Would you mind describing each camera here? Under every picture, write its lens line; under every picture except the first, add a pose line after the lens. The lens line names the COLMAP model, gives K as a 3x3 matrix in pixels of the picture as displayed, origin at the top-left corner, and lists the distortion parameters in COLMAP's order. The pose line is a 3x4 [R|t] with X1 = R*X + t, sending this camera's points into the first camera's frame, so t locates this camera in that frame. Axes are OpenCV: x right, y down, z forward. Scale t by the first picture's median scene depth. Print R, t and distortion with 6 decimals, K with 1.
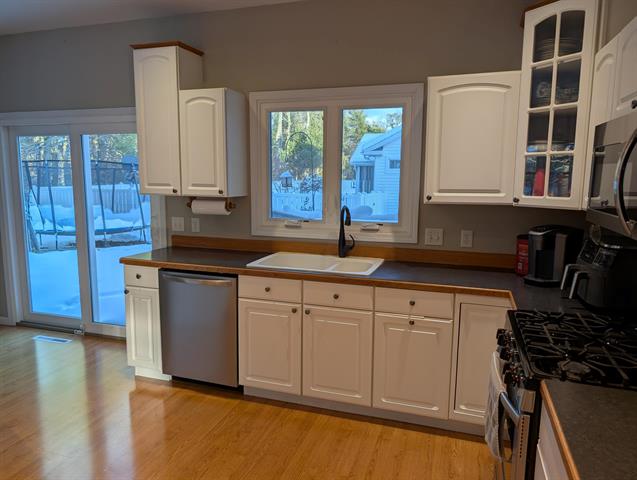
lens RADIAL K [[456.7, 0, 315.3], [0, 456.7, 239.9], [0, 0, 1]] dist [0.027396, -0.026277]
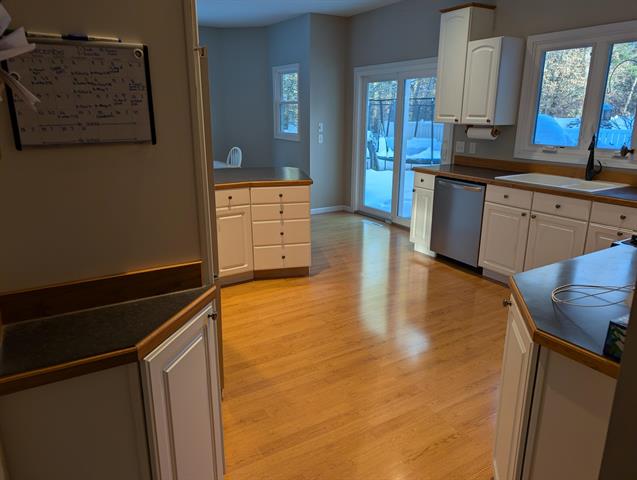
lens RADIAL K [[456.7, 0, 314.6], [0, 456.7, 236.5], [0, 0, 1]] dist [0.027396, -0.026277]
pose [[0.760980, 0.164923, -0.627463, 0.281935], [-0.084738, 0.984131, 0.155901, 0.054979], [0.643217, -0.065468, 0.762880, -0.321354]]
